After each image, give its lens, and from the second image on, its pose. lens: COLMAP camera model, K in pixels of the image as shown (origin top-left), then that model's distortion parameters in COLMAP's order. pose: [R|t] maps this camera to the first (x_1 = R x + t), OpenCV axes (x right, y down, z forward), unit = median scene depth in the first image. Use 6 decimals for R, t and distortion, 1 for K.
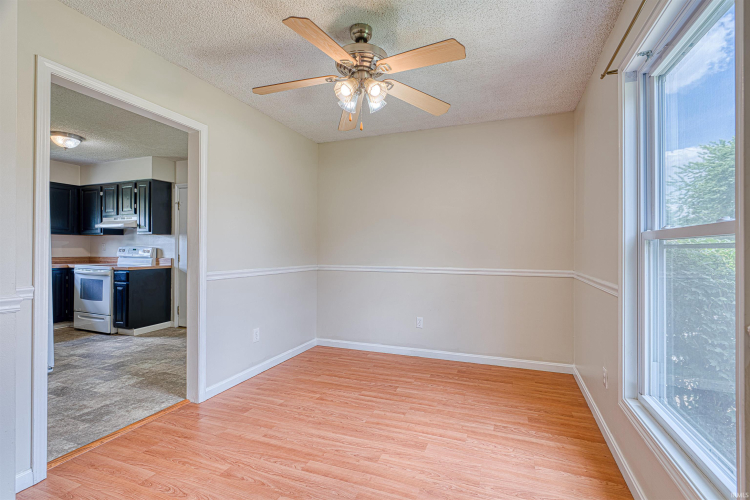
lens RADIAL K [[346.2, 0, 375.4], [0, 346.2, 248.9], [0, 0, 1]] dist [-0.011453, 0.003930]
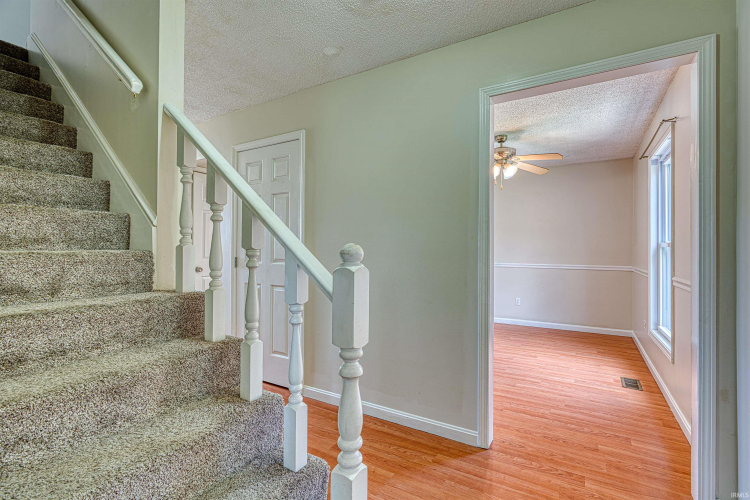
lens RADIAL K [[346.2, 0, 374.2], [0, 346.2, 247.5], [0, 0, 1]] dist [-0.011453, 0.003930]
pose [[0.984745, 0.002802, -0.173982, -0.343951], [-0.003960, 0.999972, -0.006310, -0.005027], [0.173960, 0.006903, 0.984729, -0.864275]]
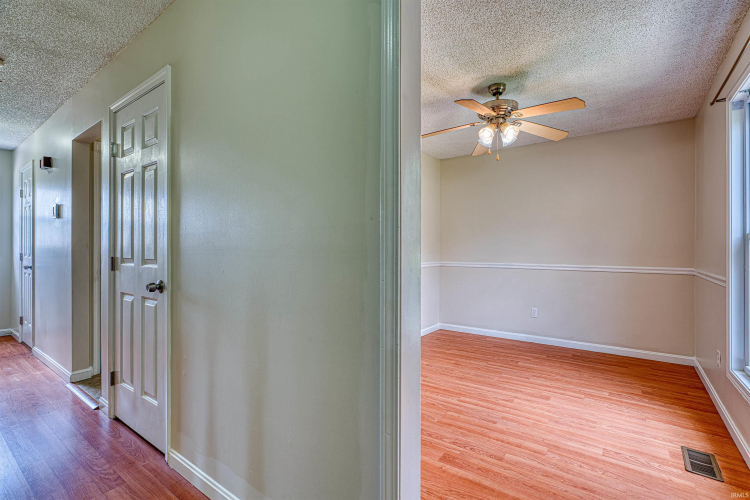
lens RADIAL K [[346.2, 0, 373.5], [0, 346.2, 248.3], [0, 0, 1]] dist [-0.011453, 0.003930]
pose [[0.964675, -0.001174, -0.263439, -0.131978], [0.000839, 0.999999, -0.001386, 0.003186], [0.263440, 0.001116, 0.964675, -0.377581]]
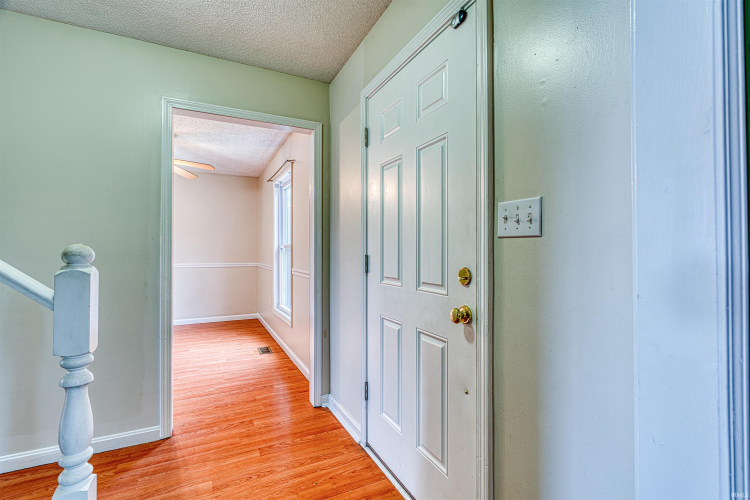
lens RADIAL K [[346.2, 0, 374.2], [0, 346.2, 248.7], [0, 0, 1]] dist [-0.011453, 0.003930]
pose [[0.669956, 0.004197, 0.742389, -0.534935], [-0.000009, 0.999984, -0.005644, -0.005130], [-0.742401, 0.003774, 0.669945, -0.985160]]
